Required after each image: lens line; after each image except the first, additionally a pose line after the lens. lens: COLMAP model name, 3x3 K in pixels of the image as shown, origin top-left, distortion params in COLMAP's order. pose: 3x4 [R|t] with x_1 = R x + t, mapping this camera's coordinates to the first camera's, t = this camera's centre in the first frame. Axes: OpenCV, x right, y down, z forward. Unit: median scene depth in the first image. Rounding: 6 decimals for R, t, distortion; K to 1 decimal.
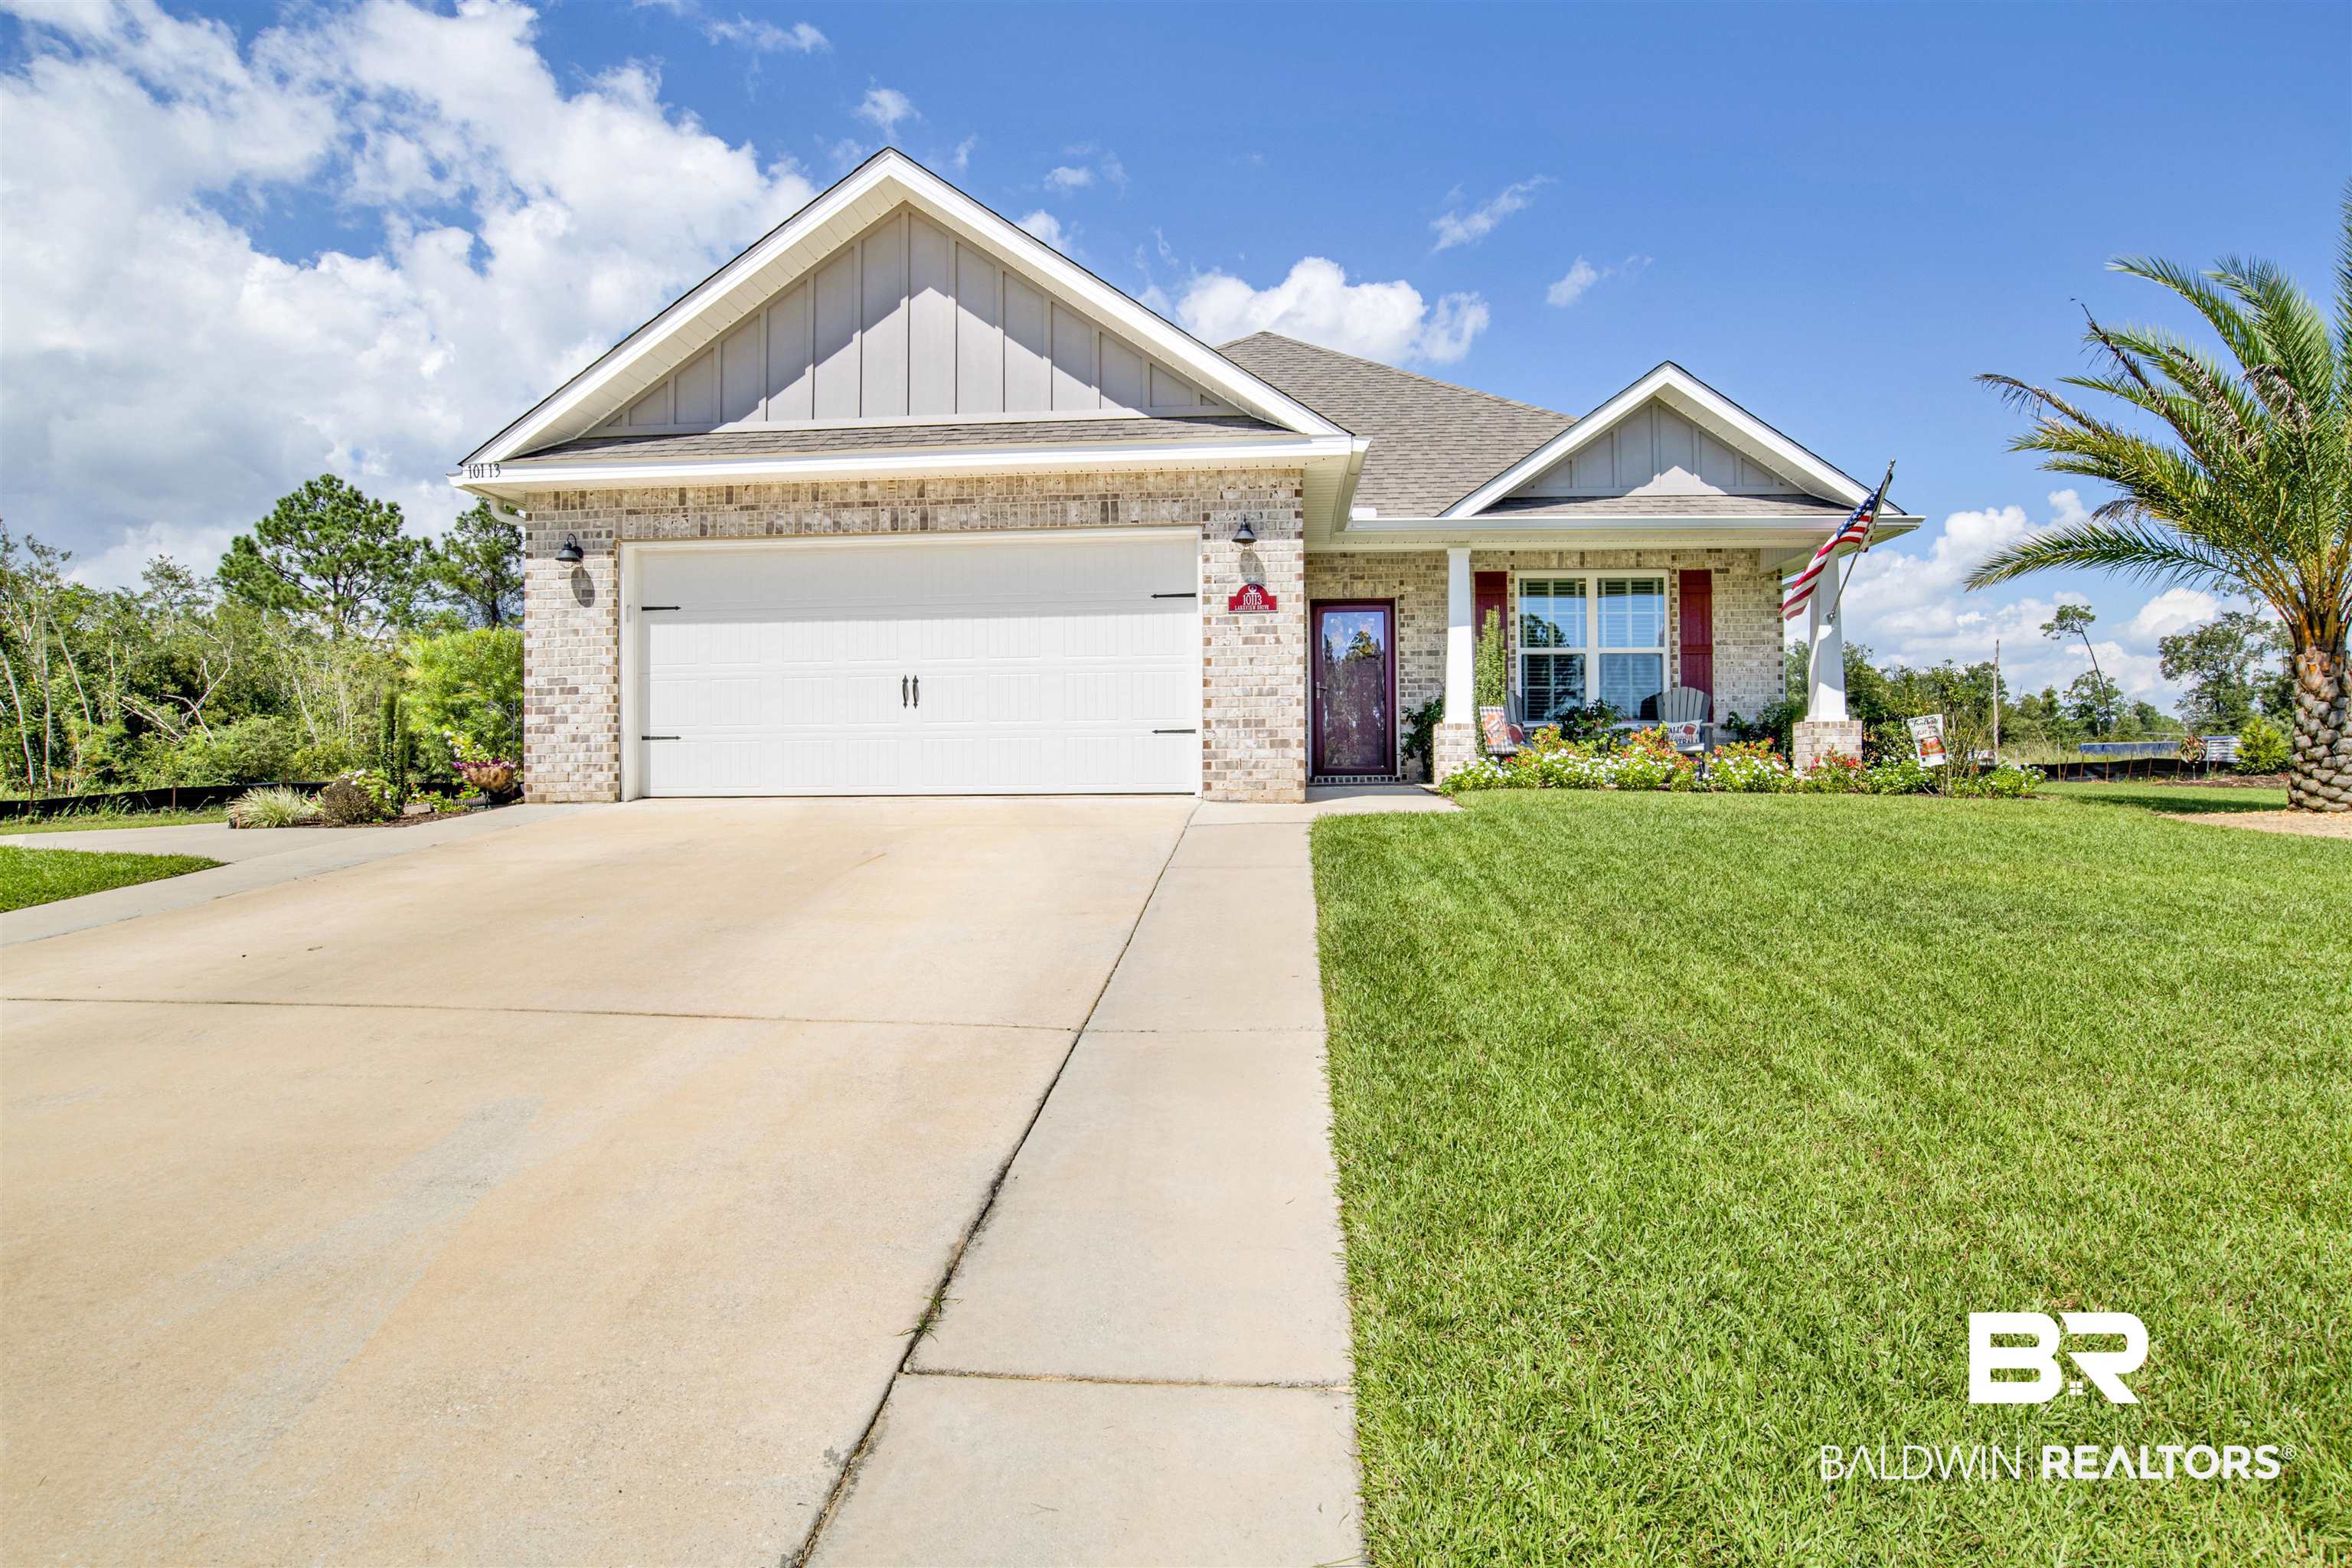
lens RADIAL K [[1222.7, 0, 1176.0], [0, 1222.7, 784.0], [0, 0, 1]] dist [-0.069664, 0.018108]
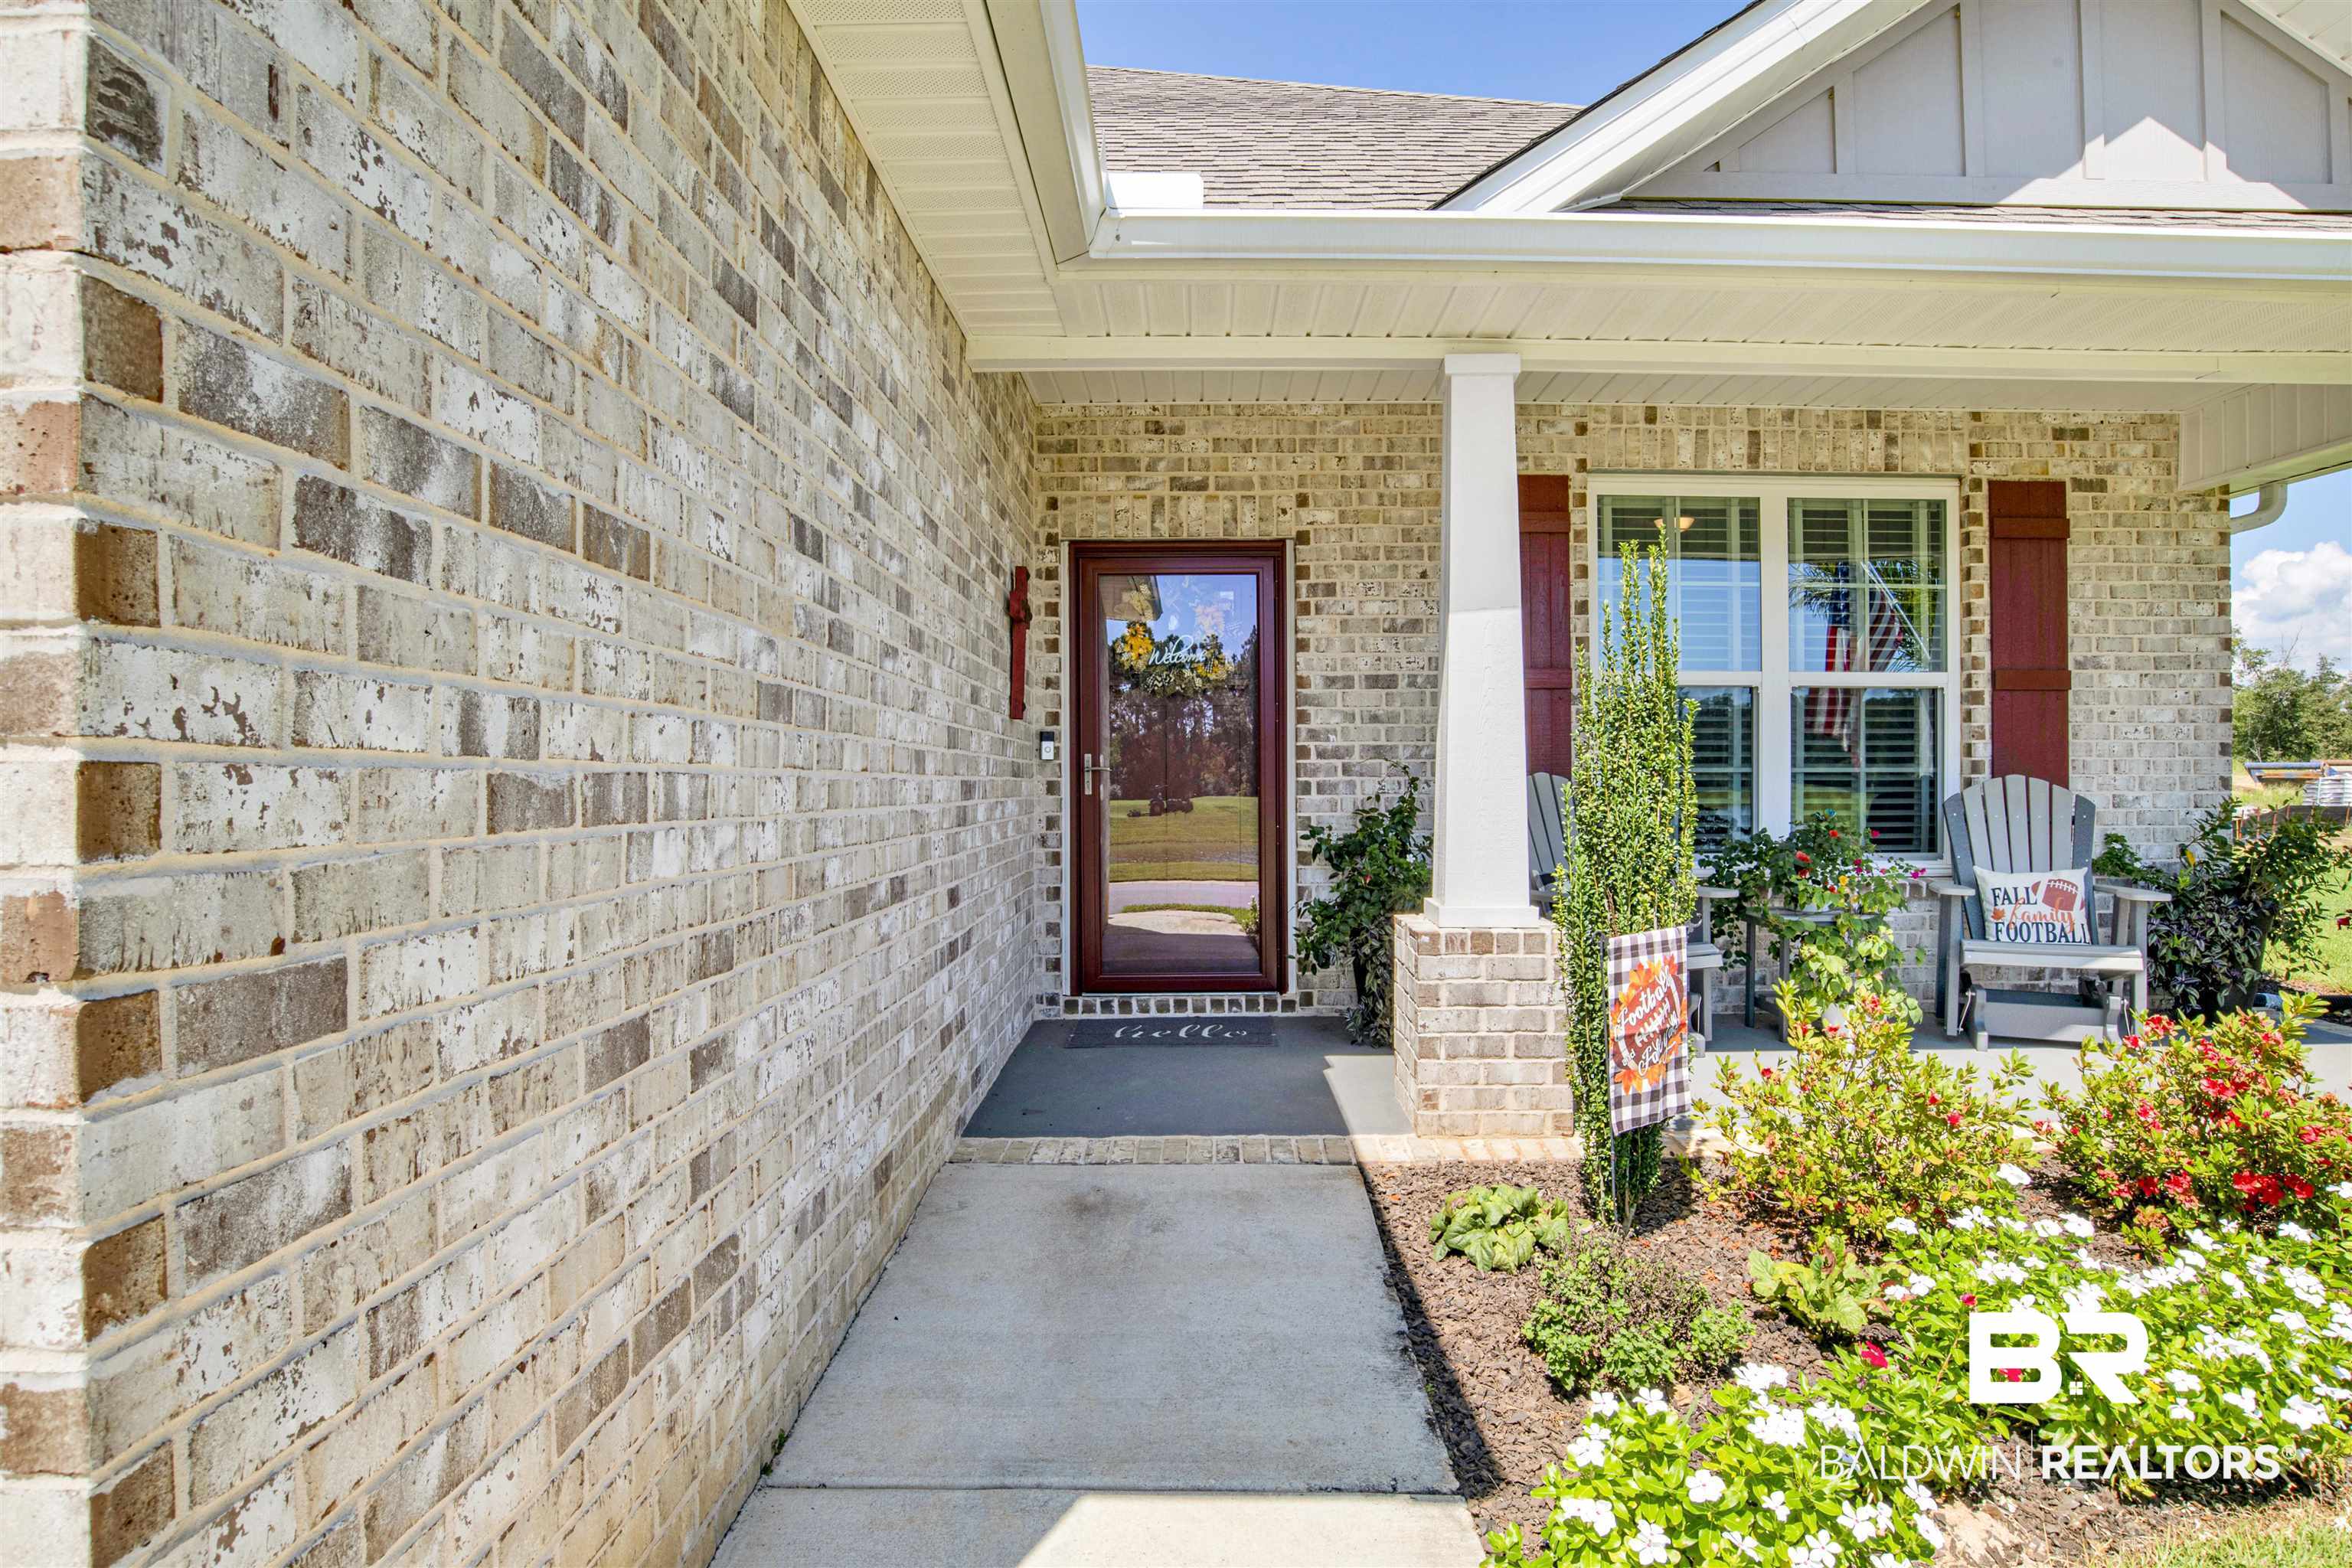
lens RADIAL K [[1208.6, 0, 1177.2], [0, 1208.6, 770.3], [0, 0, 1]] dist [-0.073181, 0.026655]
pose [[0.997669, 0.003374, 0.068160, 0.168563], [-0.002918, 0.999973, -0.006785, -0.107590], [-0.068181, 0.006571, 0.997651, 0.873518]]
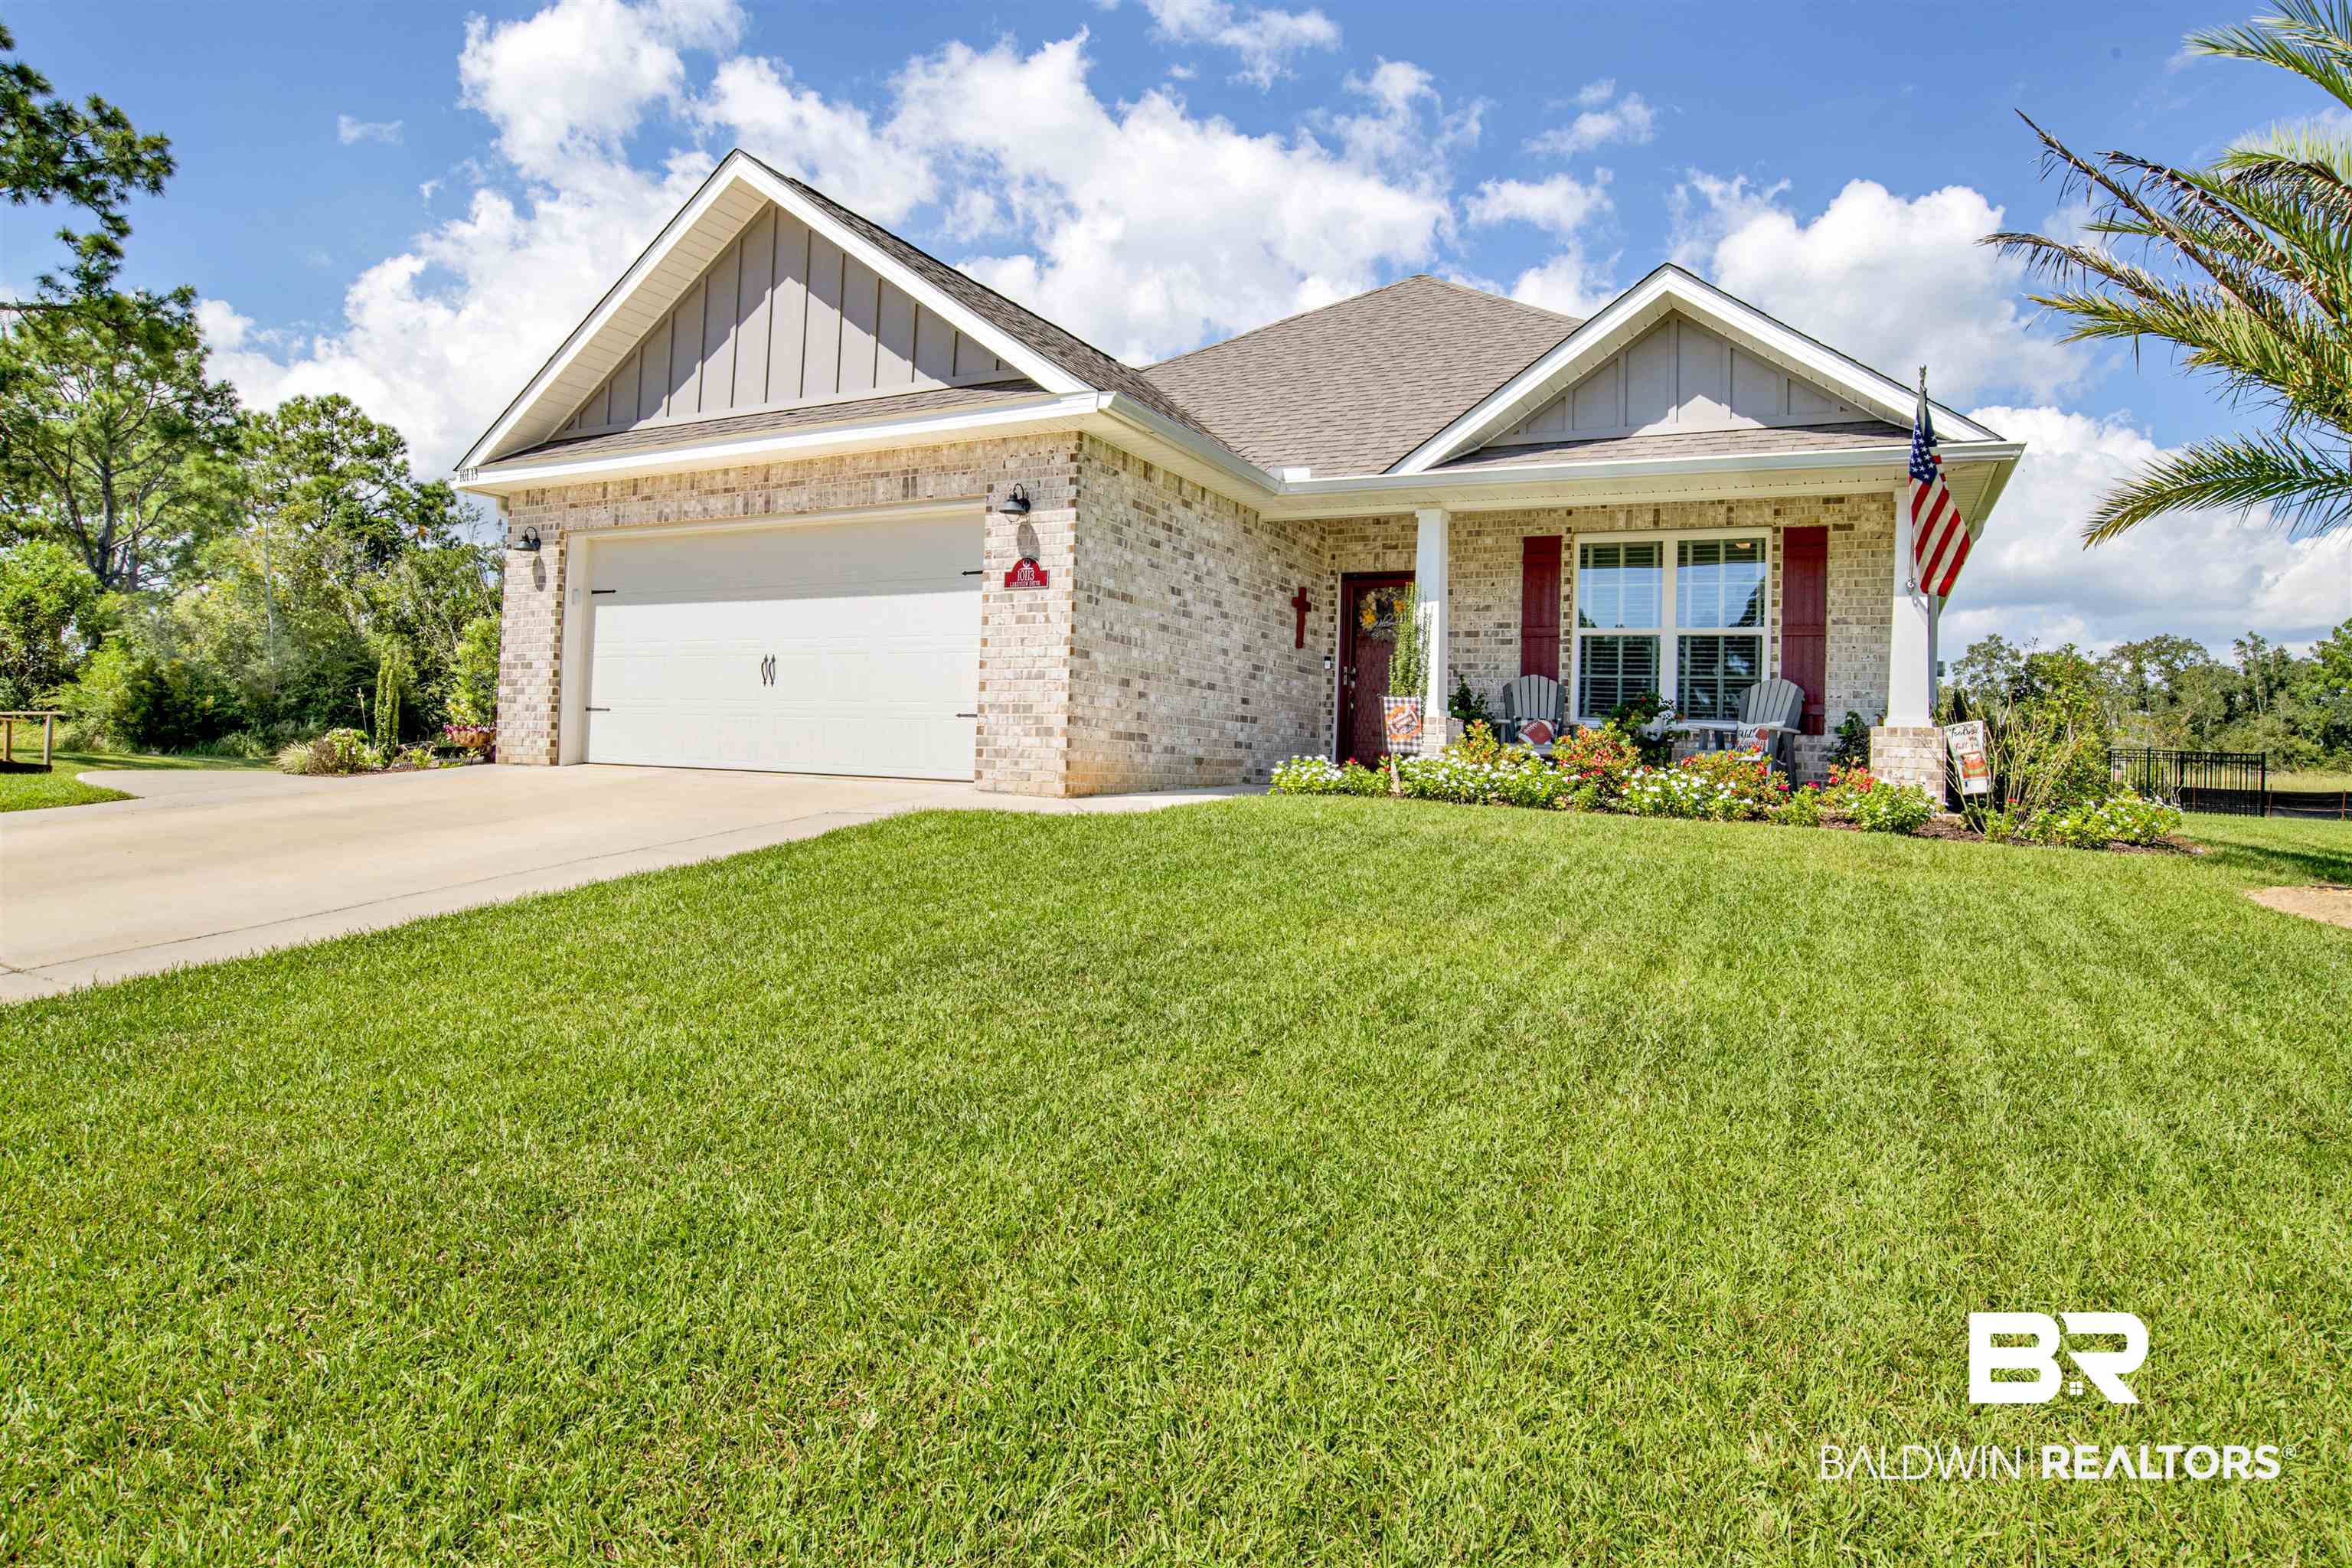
lens RADIAL K [[1293.6, 0, 1204.5], [0, 1293.6, 761.8], [0, 0, 1]] dist [-0.079129, 0.032511]
pose [[0.922181, 0.040399, -0.384642, 0.545966], [-0.043688, 0.999045, 0.000189, -0.015067], [0.384283, 0.016630, 0.923066, 0.144495]]
